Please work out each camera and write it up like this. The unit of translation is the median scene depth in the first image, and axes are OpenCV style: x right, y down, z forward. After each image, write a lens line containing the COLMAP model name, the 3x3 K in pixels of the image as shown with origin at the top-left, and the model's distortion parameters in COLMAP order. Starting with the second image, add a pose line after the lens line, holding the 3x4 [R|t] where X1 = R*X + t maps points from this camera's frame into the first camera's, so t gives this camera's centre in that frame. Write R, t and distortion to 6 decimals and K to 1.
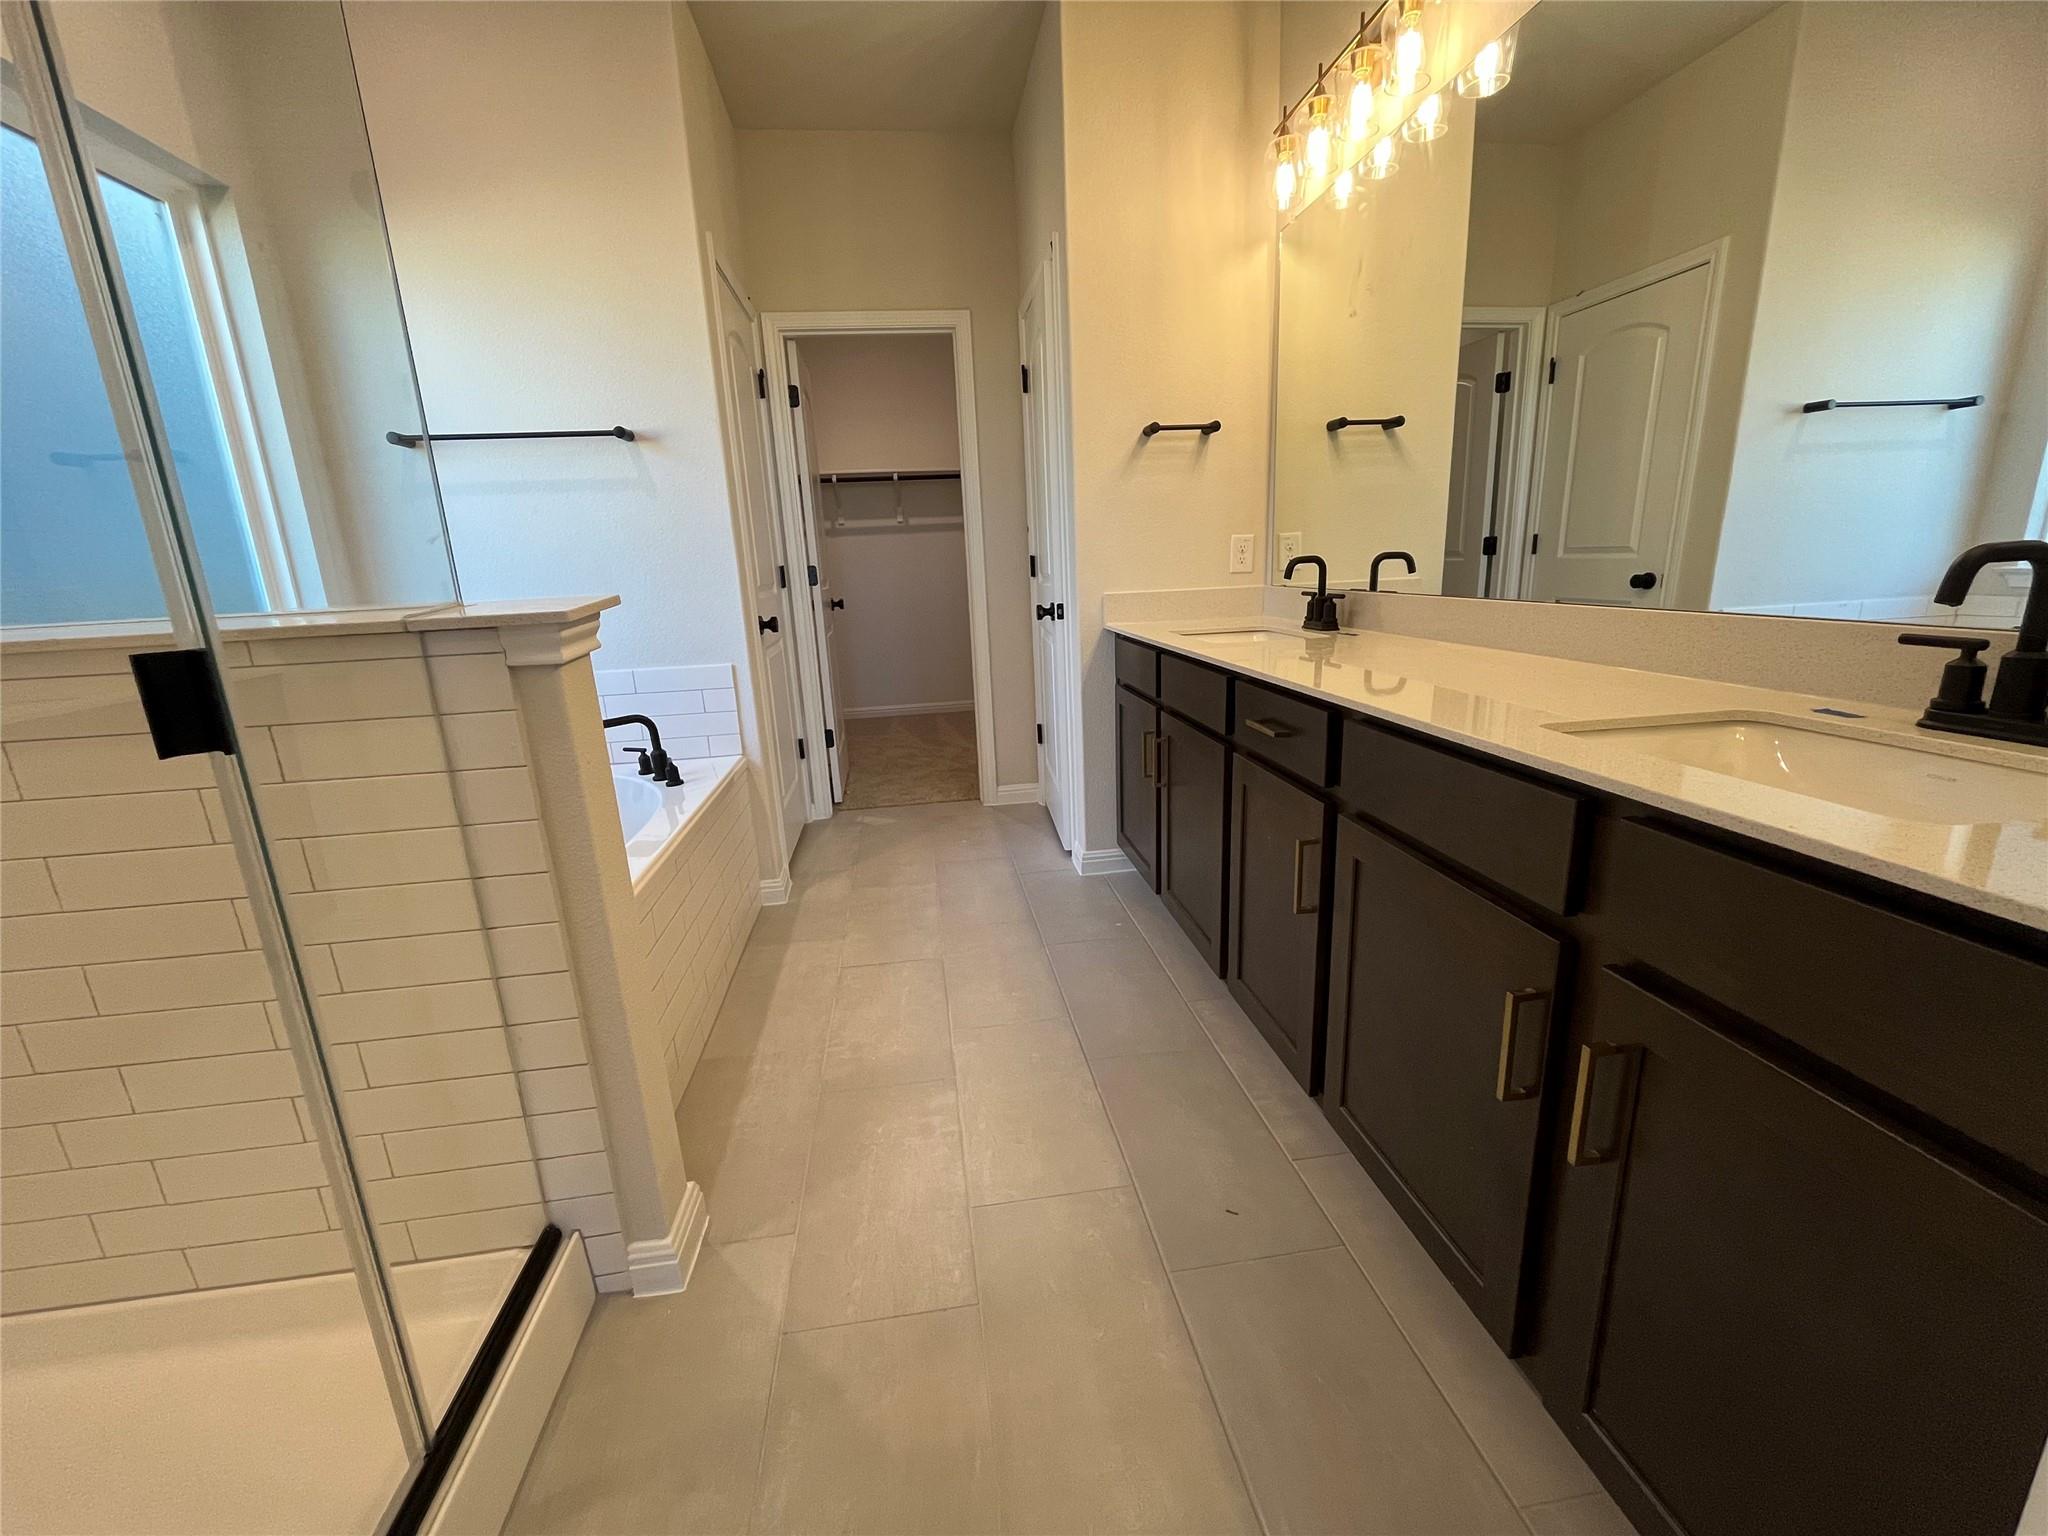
lens RADIAL K [[836.1, 0, 1021.0], [0, 836.1, 769.7], [0, 0, 1]] dist [-0.000168, -0.000706]
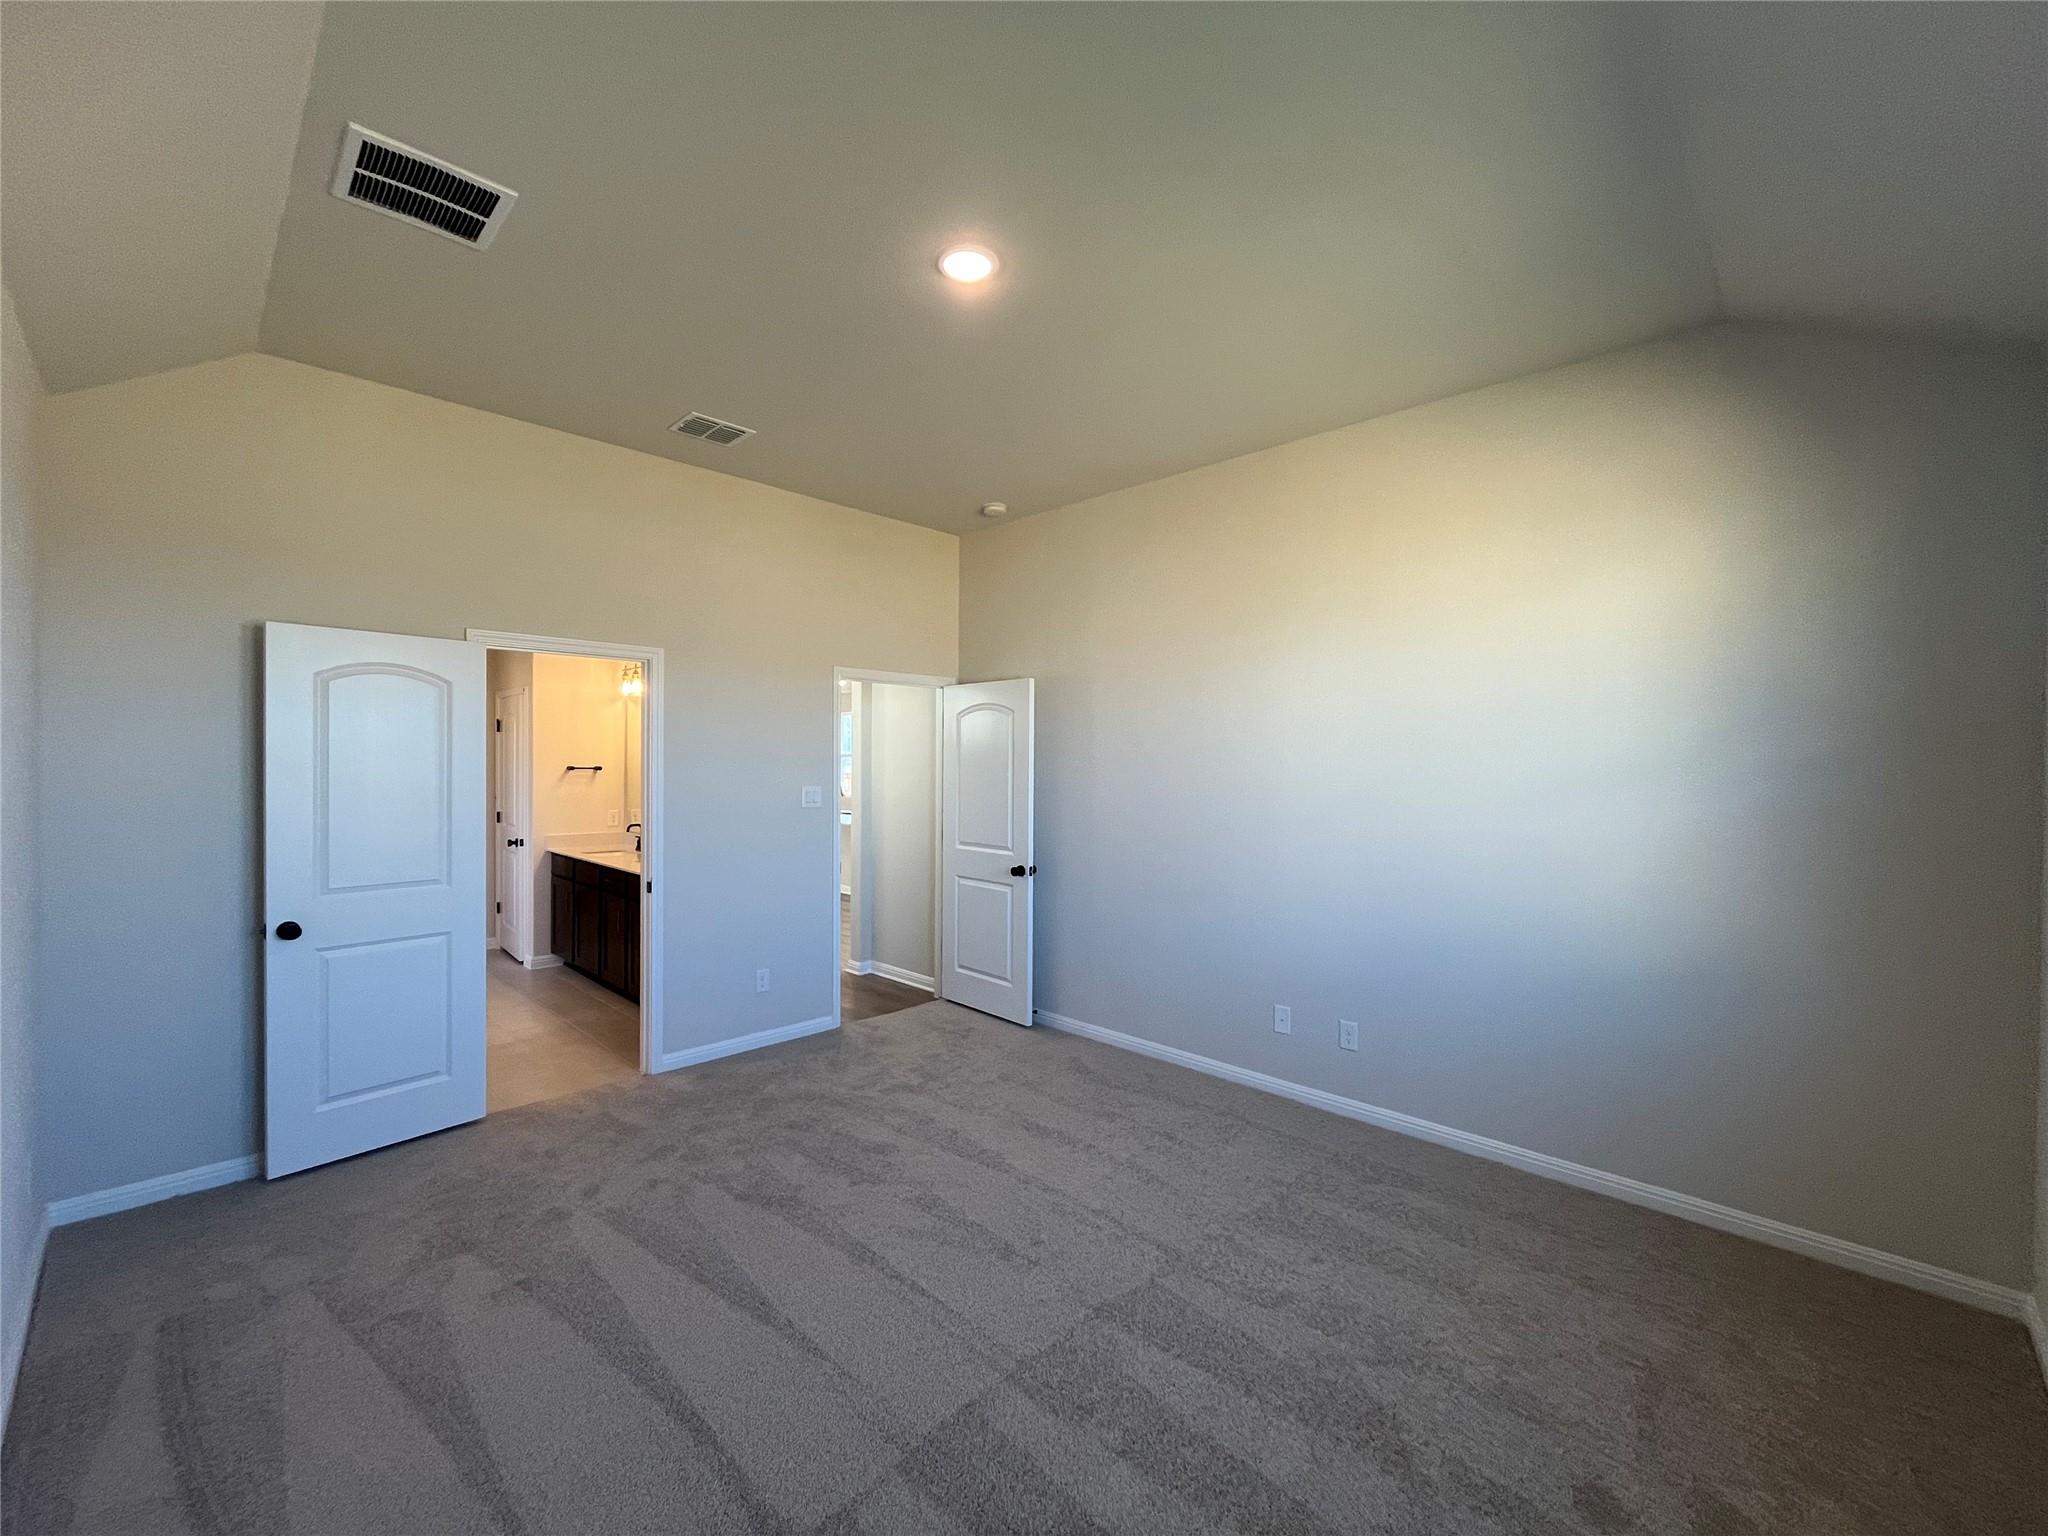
lens RADIAL K [[836.1, 0, 1028.3], [0, 836.1, 767.5], [0, 0, 1]] dist [-0.000168, -0.000706]
pose [[0.796088, 0.043036, 0.603649, -0.216944], [0.109690, 0.970686, -0.213862, 0.218595], [-0.595157, 0.236467, 0.768031, -1.430240]]
